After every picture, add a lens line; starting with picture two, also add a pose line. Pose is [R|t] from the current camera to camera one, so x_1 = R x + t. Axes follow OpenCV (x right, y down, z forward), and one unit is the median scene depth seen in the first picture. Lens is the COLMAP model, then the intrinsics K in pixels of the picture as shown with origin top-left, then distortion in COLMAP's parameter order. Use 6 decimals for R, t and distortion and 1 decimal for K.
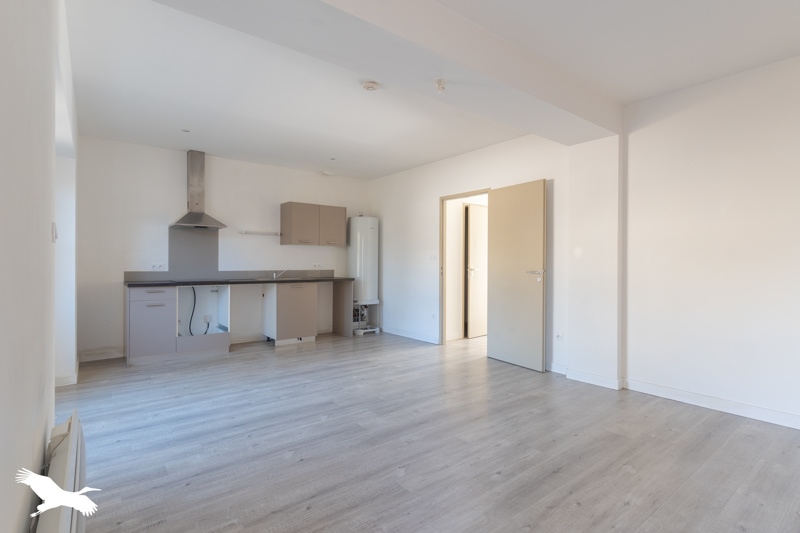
lens RADIAL K [[369.2, 0, 416.8], [0, 369.2, 262.9], [0, 0, 1]] dist [-0.000917, -0.000329]
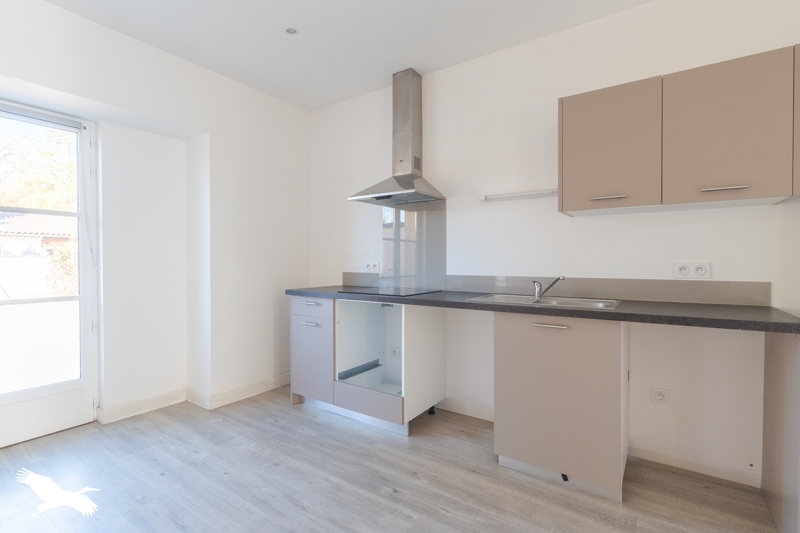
lens RADIAL K [[369.2, 0, 416.8], [0, 369.2, 262.9], [0, 0, 1]] dist [-0.000917, -0.000329]
pose [[0.261949, 0.000871, -0.965081, -0.021650], [0.001700, 0.999998, 0.001364, 0.004371], [0.965080, -0.001998, 0.261947, 1.231729]]
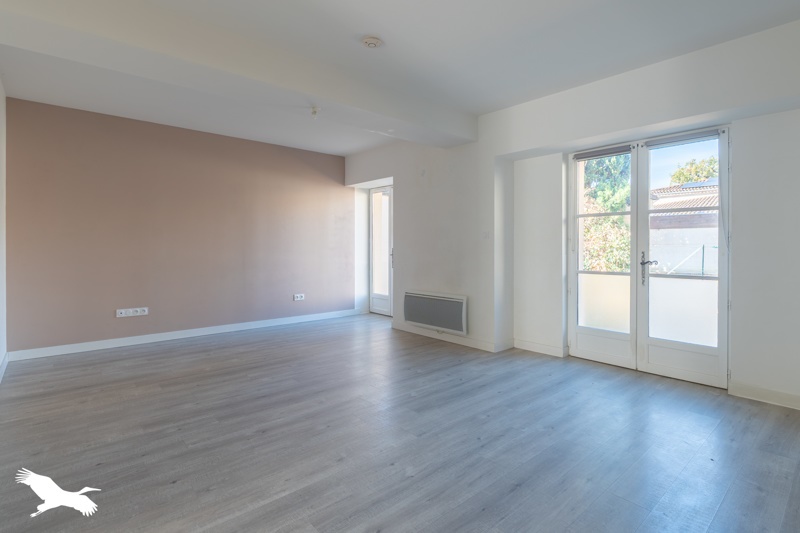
lens RADIAL K [[391.4, 0, 399.6], [0, 391.4, 248.4], [0, 0, 1]] dist [-0.000670, -0.000165]
pose [[-0.999966, -0.008163, 0.001009, -0.170388], [-0.008163, 0.999967, 0.000425, 0.009200], [-0.001012, 0.000416, -0.999999, 1.707823]]
